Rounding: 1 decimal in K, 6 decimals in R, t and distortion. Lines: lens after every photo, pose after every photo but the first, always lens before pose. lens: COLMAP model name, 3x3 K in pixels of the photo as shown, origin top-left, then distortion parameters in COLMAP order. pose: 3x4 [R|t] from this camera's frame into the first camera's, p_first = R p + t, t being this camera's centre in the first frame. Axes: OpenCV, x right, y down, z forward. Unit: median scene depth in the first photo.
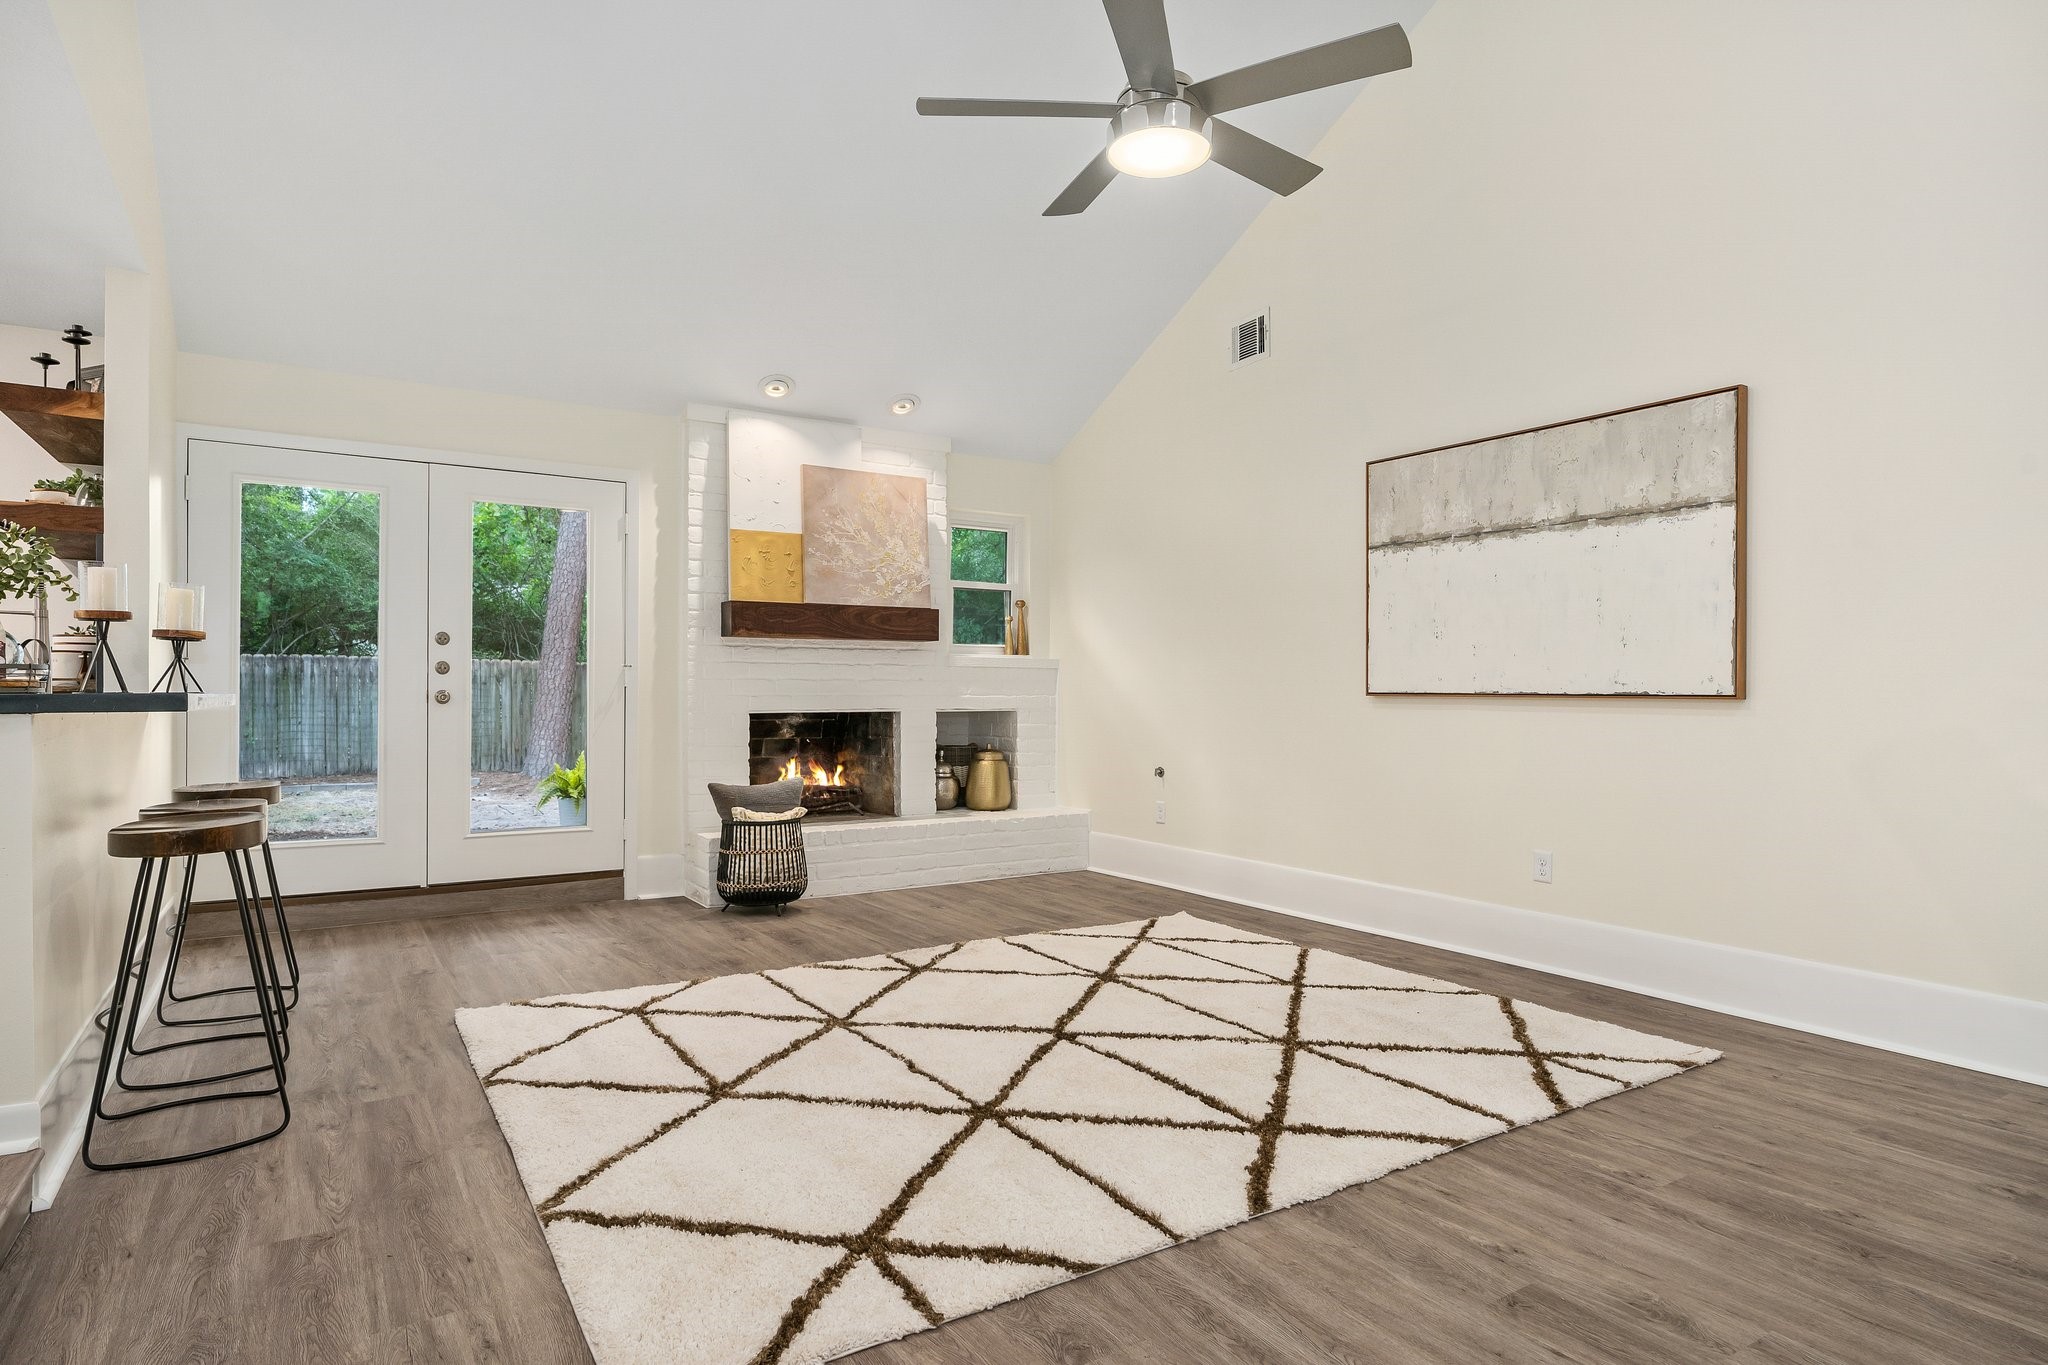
lens RADIAL K [[1103.8, 0, 1010.7], [0, 1103.8, 669.6], [0, 0, 1]] dist [0.004880, -0.000770]
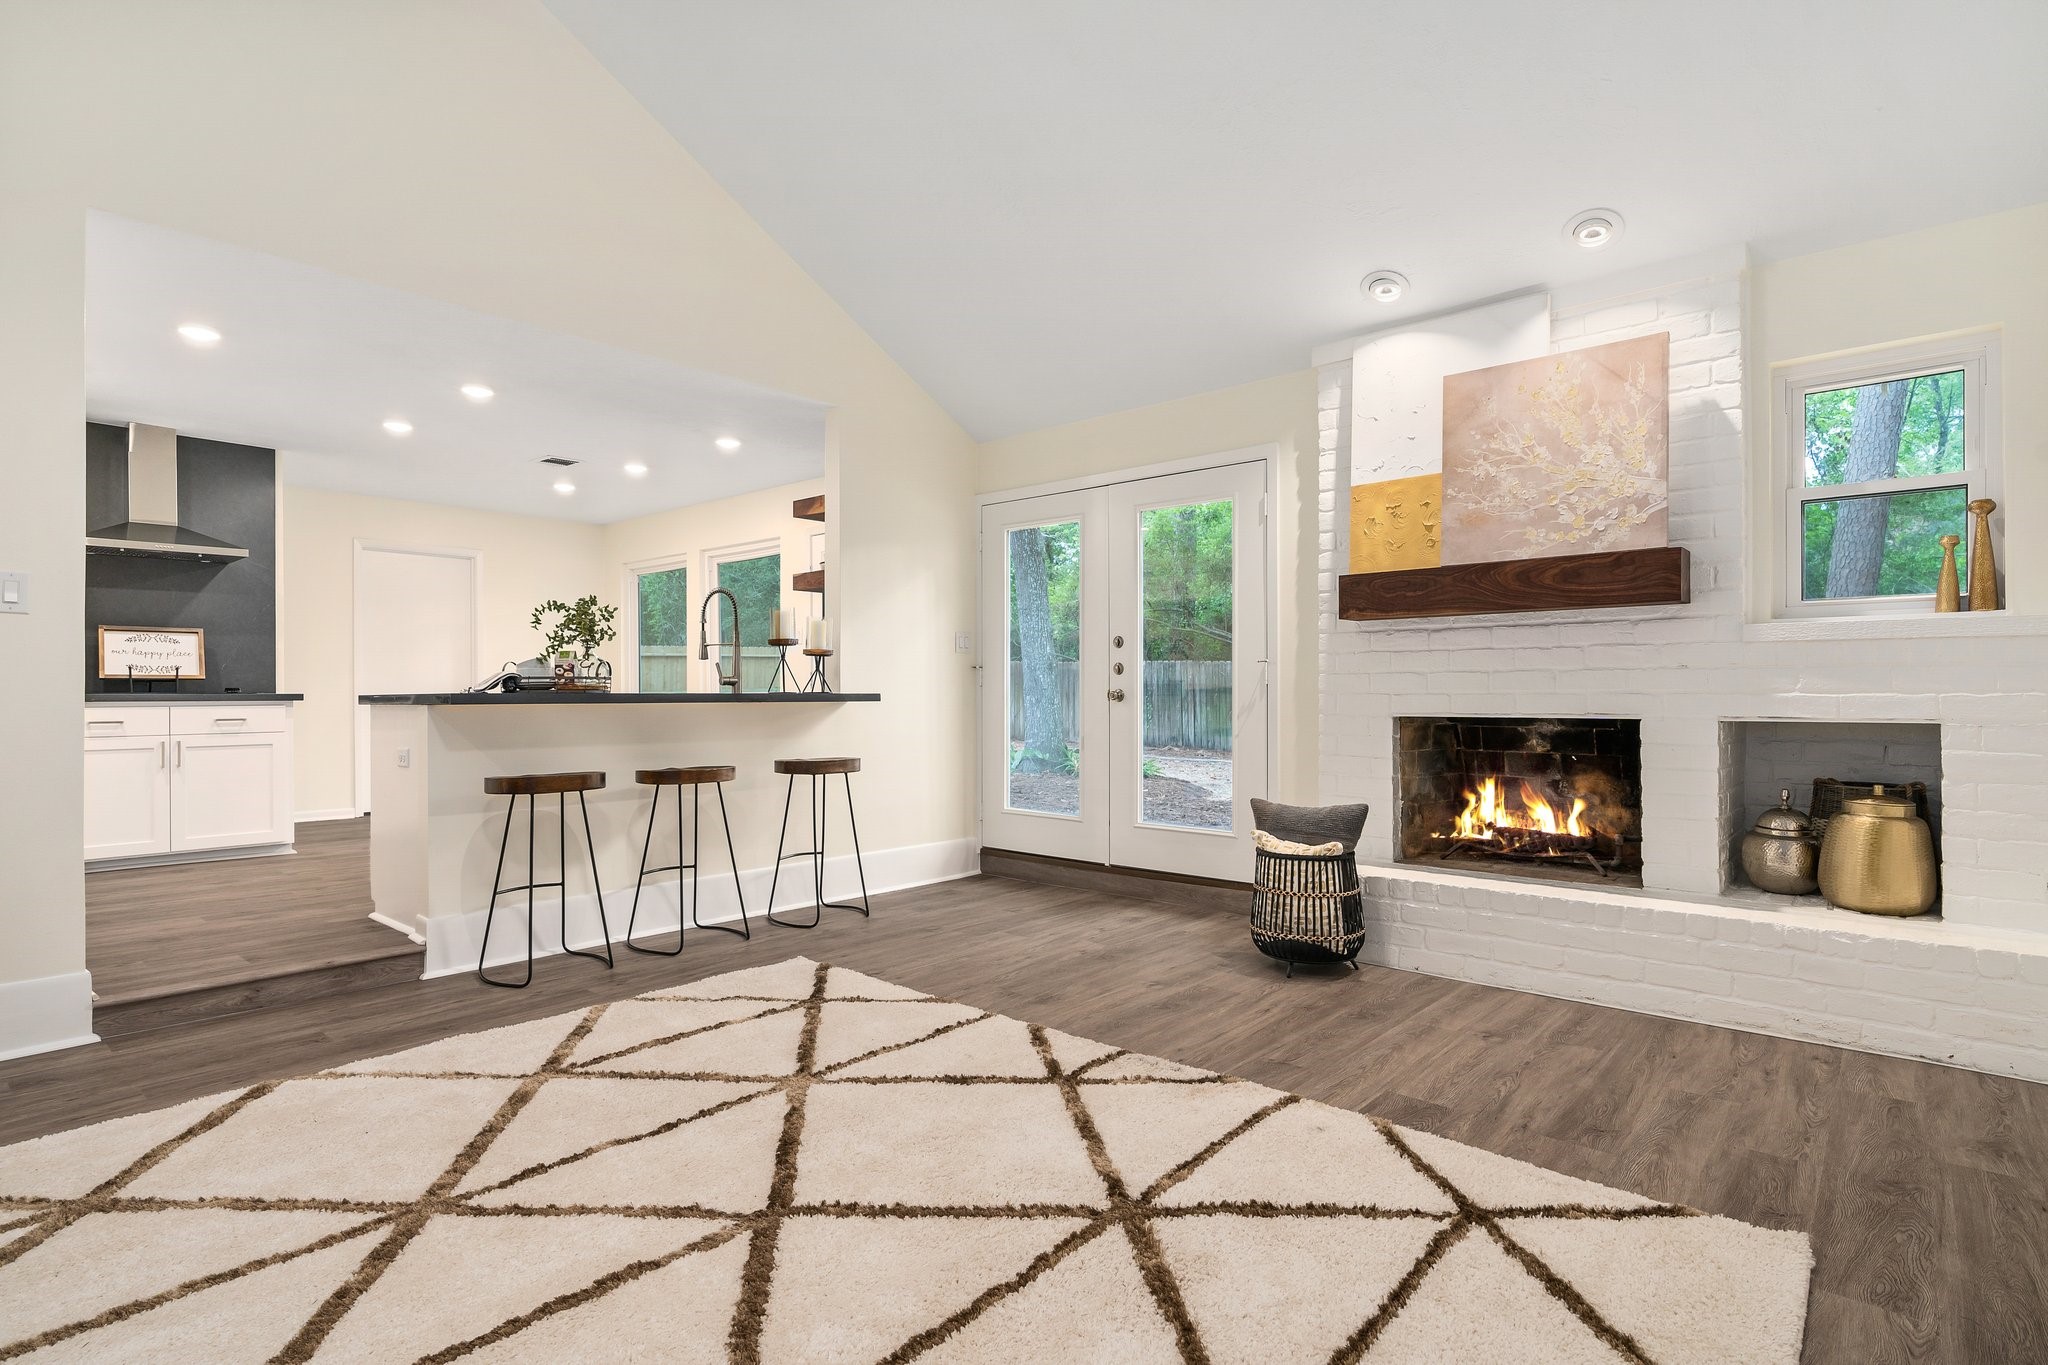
lens RADIAL K [[999.3, 0, 1014.3], [0, 999.3, 677.0], [0, 0, 1]] dist [-0.003875, 0.000898]
pose [[0.294422, -0.017739, -0.955511, 0.351268], [0.022759, 0.999674, -0.011546, 0.013422], [0.955405, -0.018347, 0.294730, 0.525298]]
